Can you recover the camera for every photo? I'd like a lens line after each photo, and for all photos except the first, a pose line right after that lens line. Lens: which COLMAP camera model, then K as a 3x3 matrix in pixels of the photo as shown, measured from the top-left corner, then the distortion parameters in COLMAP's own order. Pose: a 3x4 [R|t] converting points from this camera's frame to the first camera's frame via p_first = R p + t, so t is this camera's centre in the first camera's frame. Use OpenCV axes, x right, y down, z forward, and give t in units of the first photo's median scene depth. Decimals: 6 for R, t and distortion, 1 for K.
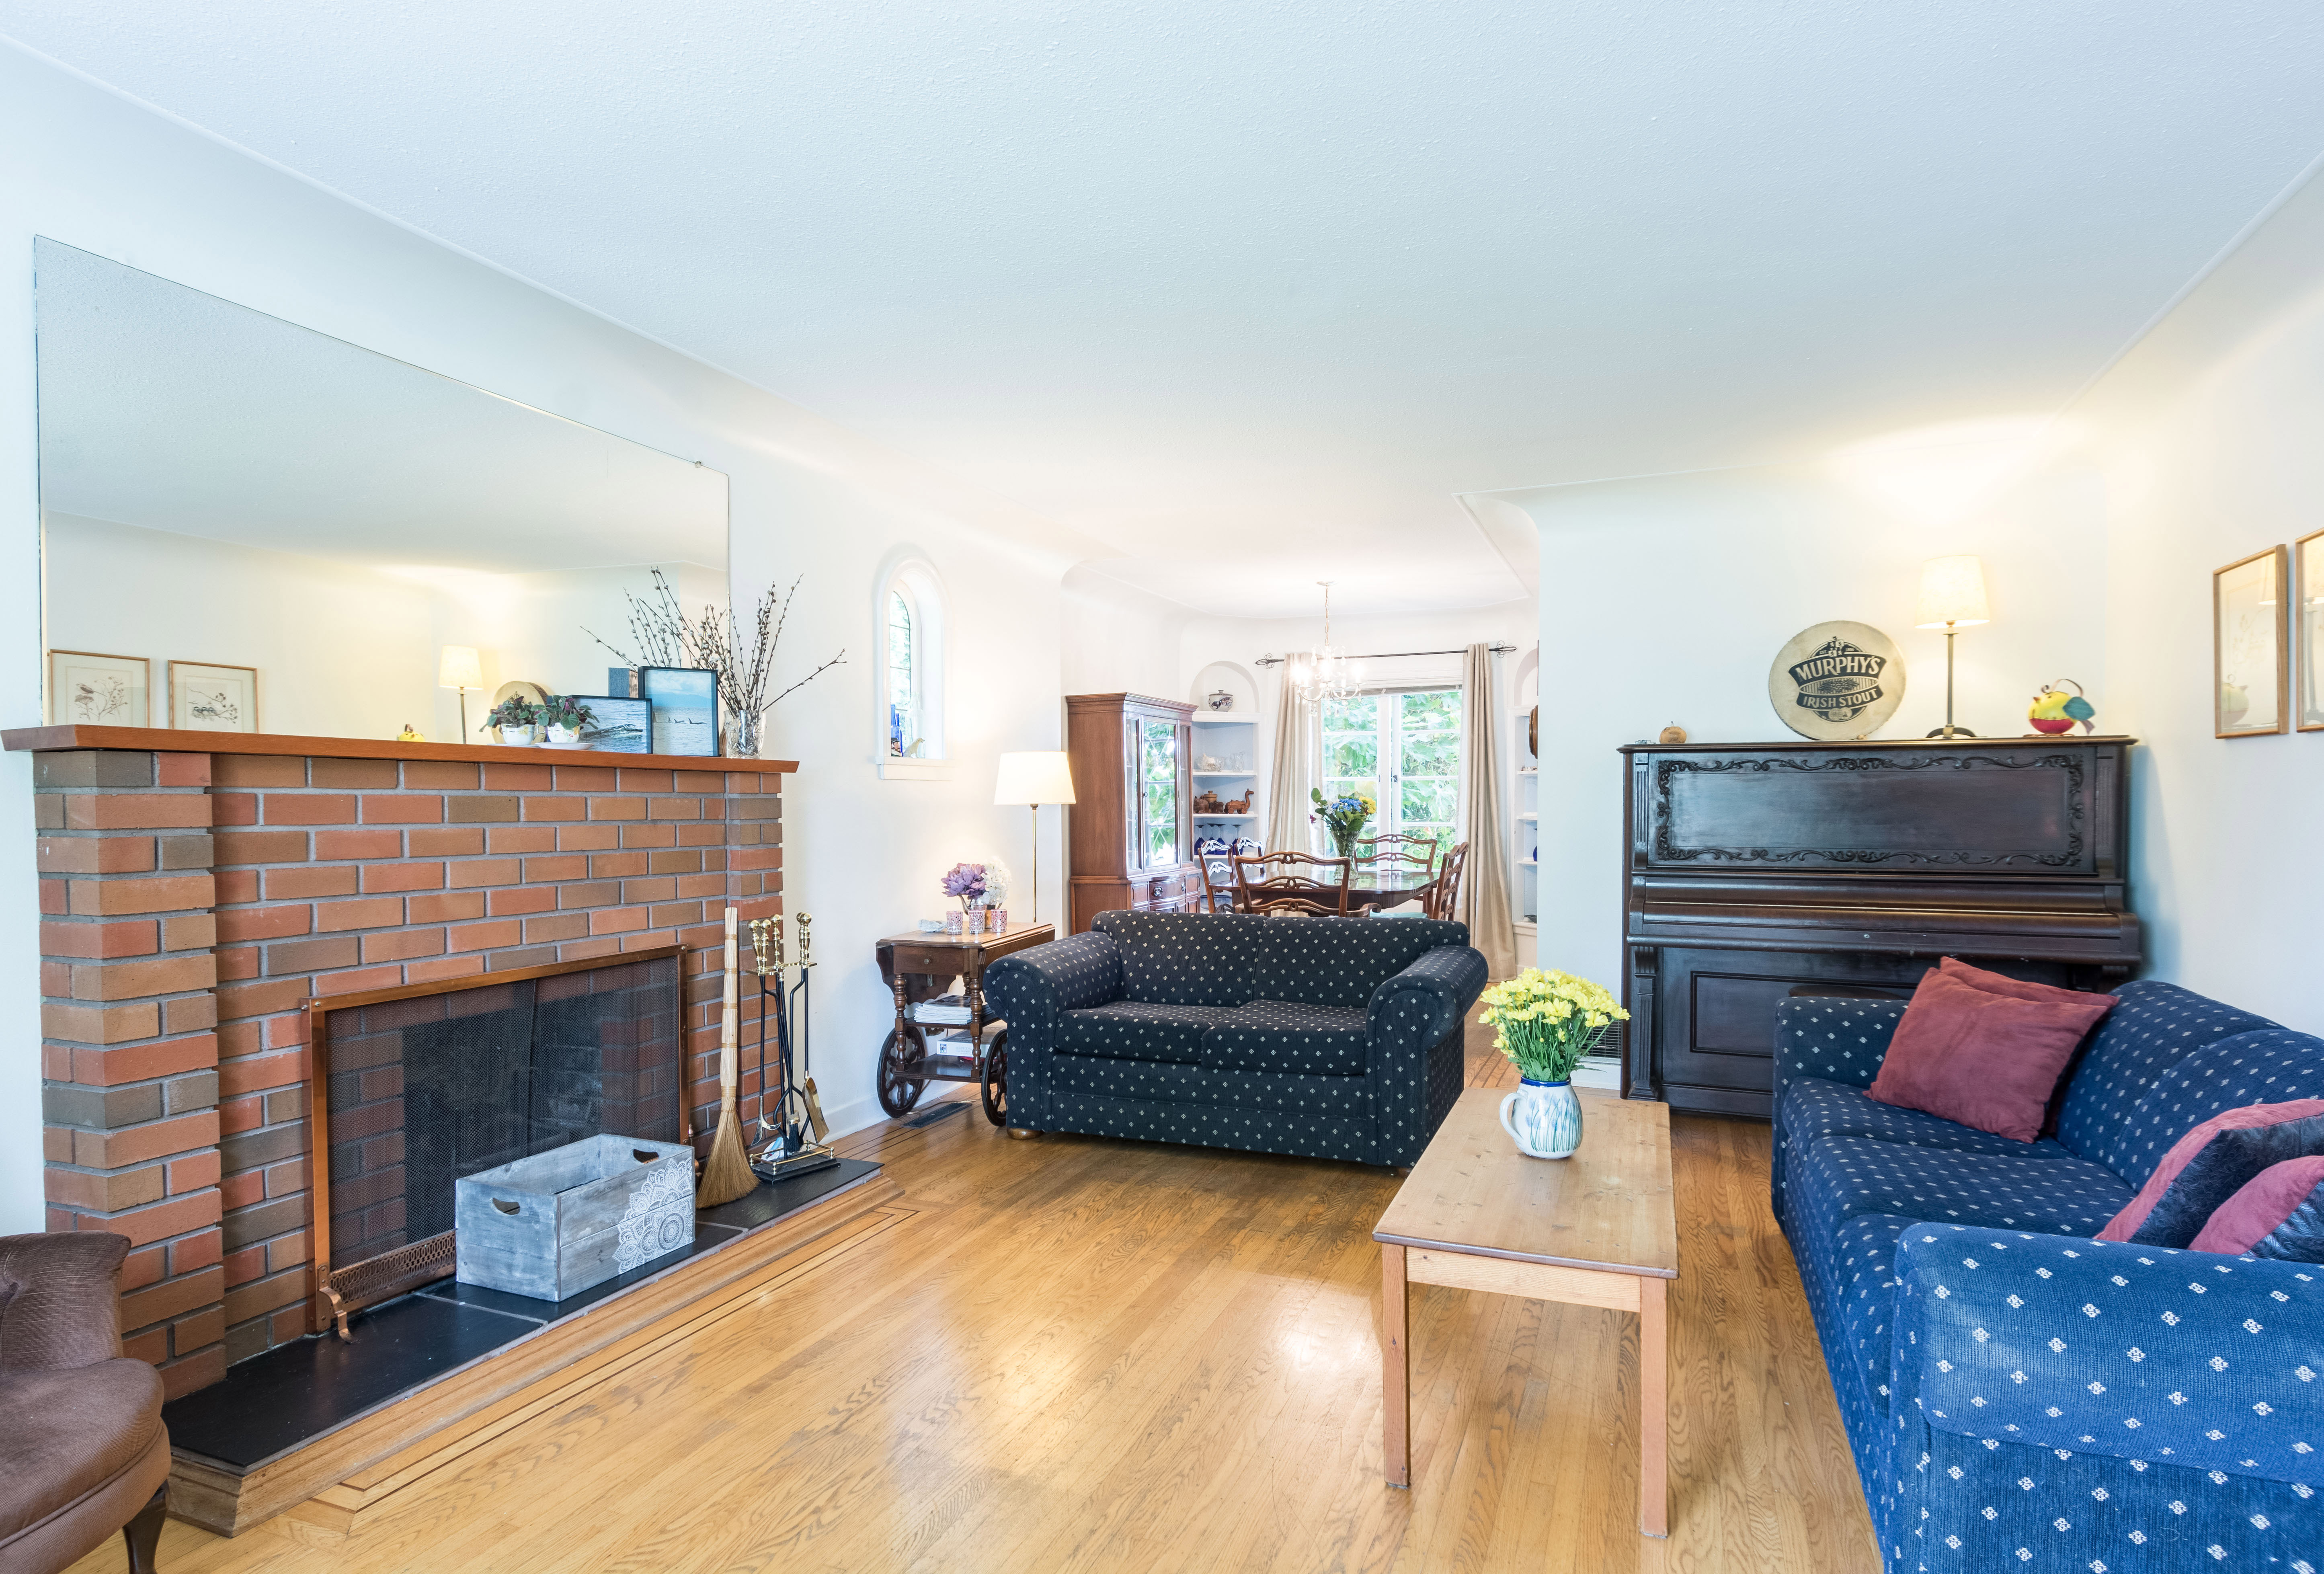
lens RADIAL K [[1228.9, 0, 1162.0], [0, 1228.9, 787.0], [0, 0, 1]] dist [0.002595, -0.000021]
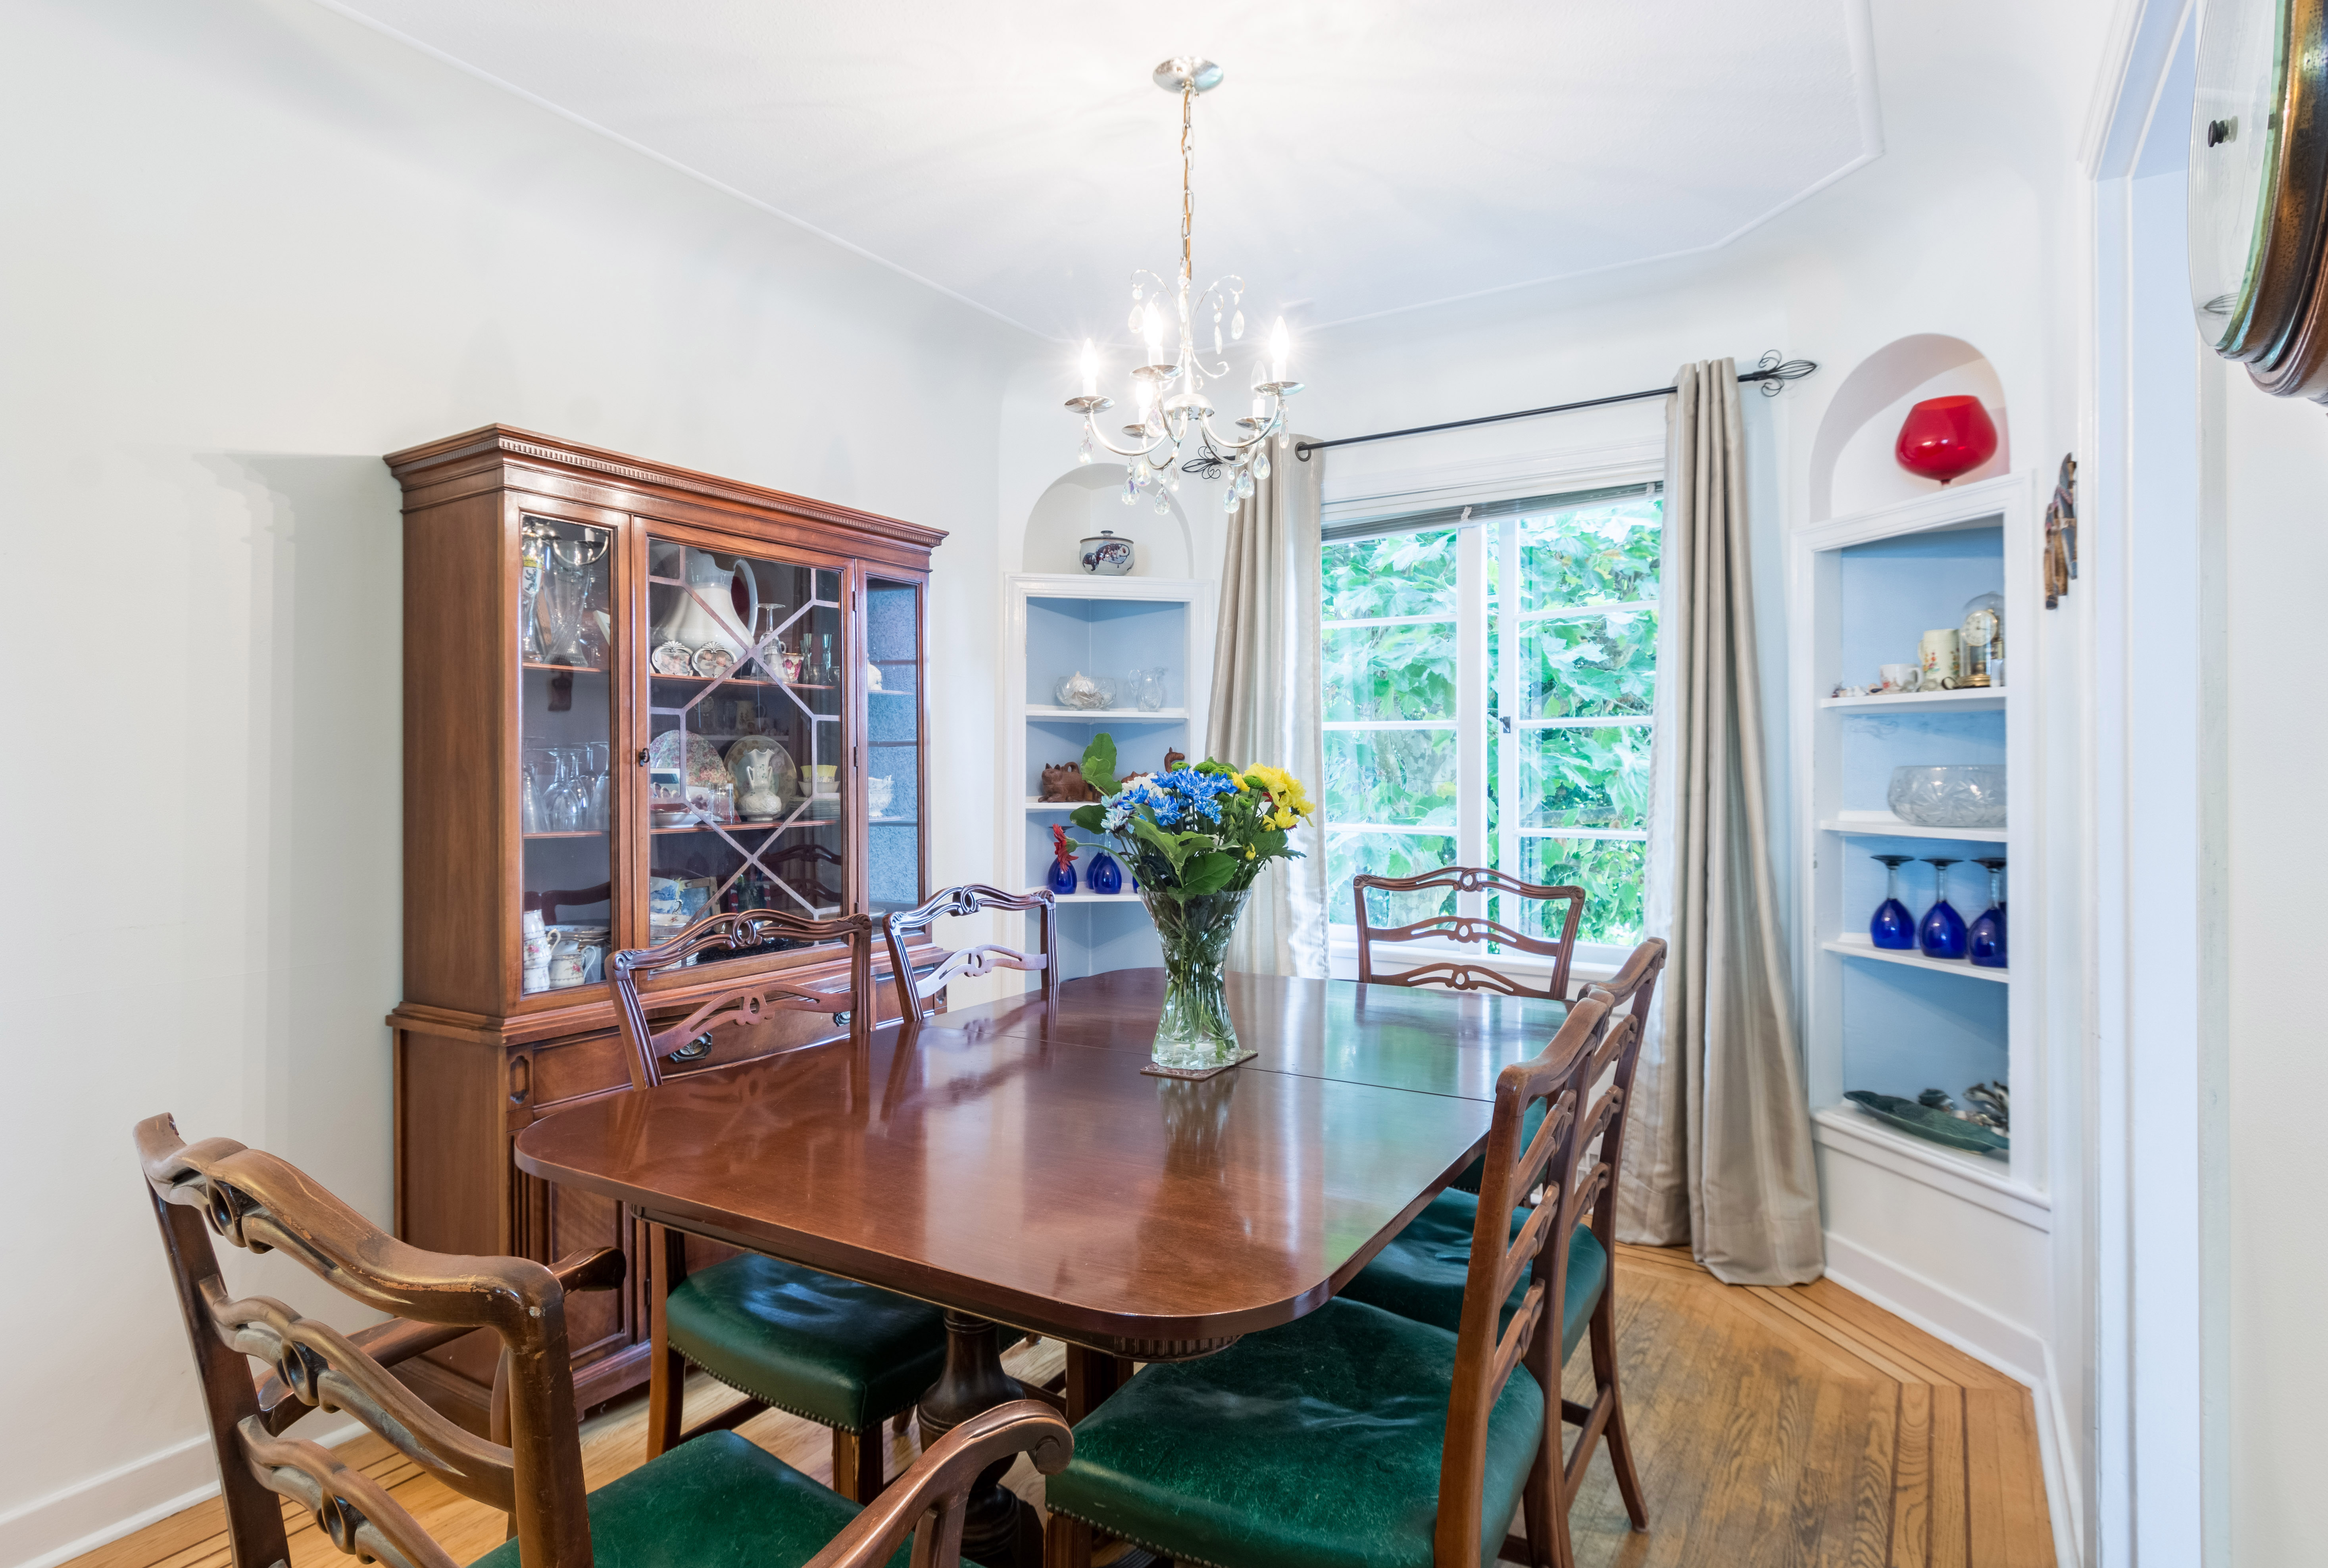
lens RADIAL K [[1230.9, 0, 1164.0], [0, 1230.9, 784.0], [0, 0, 1]] dist [0.002595, -0.000021]
pose [[0.987591, -0.001083, -0.157041, 0.154225], [0.004305, 0.999787, 0.020174, 0.005956], [0.156986, -0.020600, 0.987386, 0.614816]]
